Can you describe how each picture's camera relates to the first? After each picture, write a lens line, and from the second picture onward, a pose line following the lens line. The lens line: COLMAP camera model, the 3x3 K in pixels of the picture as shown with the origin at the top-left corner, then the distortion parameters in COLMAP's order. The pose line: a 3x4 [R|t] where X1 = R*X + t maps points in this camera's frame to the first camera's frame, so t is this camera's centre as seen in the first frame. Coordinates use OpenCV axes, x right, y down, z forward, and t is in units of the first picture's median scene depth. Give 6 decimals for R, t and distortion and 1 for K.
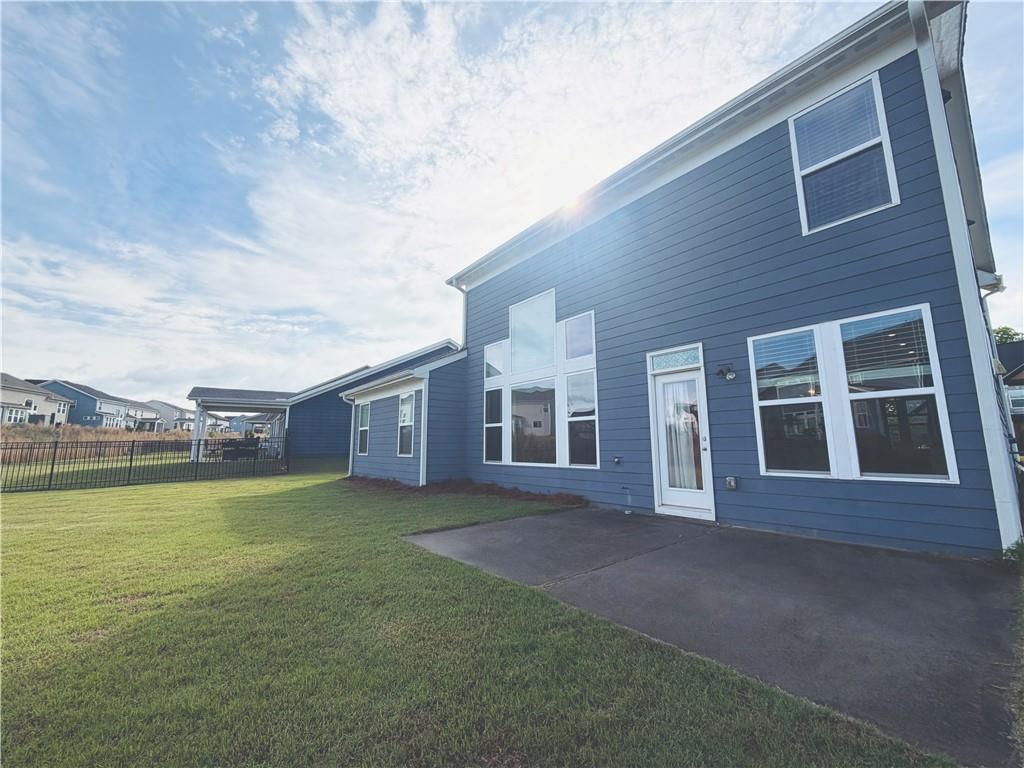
lens RADIAL K [[406.0, 0, 511.5], [0, 406.0, 380.1], [0, 0, 1]] dist [0.000466, 0.000409]
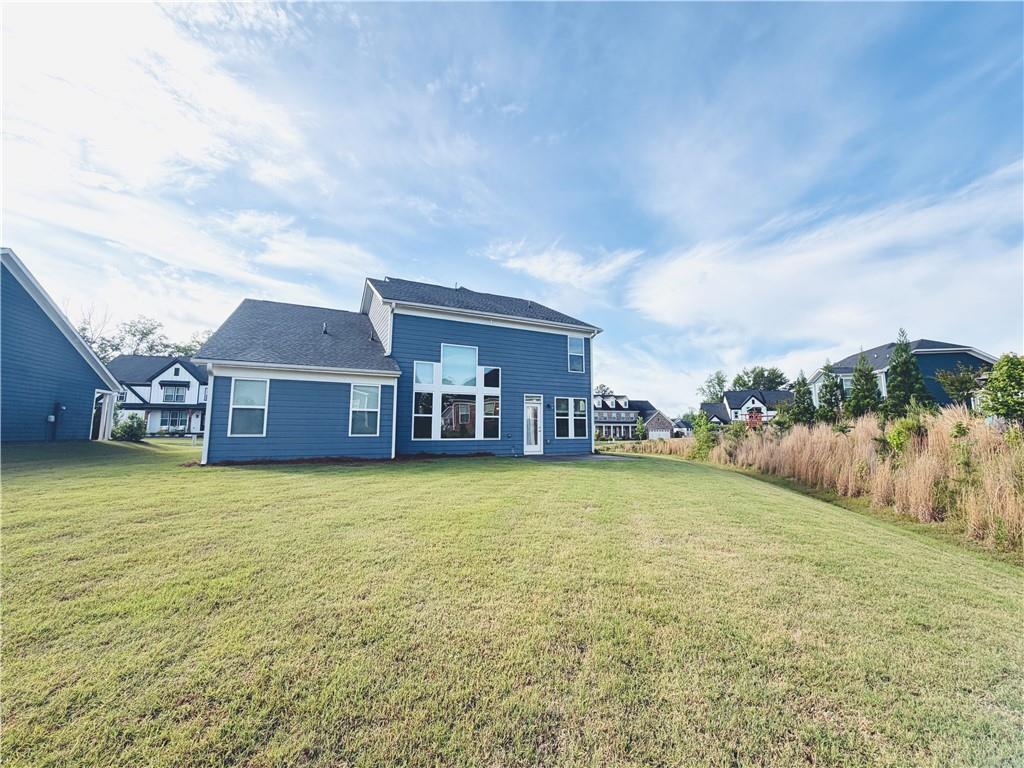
lens RADIAL K [[406.0, 0, 511.6], [0, 406.0, 386.6], [0, 0, 1]] dist [0.000466, 0.000409]
pose [[0.224994, 0.125148, 0.966290, -1.857426], [-0.151744, 0.984117, -0.092125, 0.118710], [-0.962472, -0.125901, 0.240411, 0.403626]]
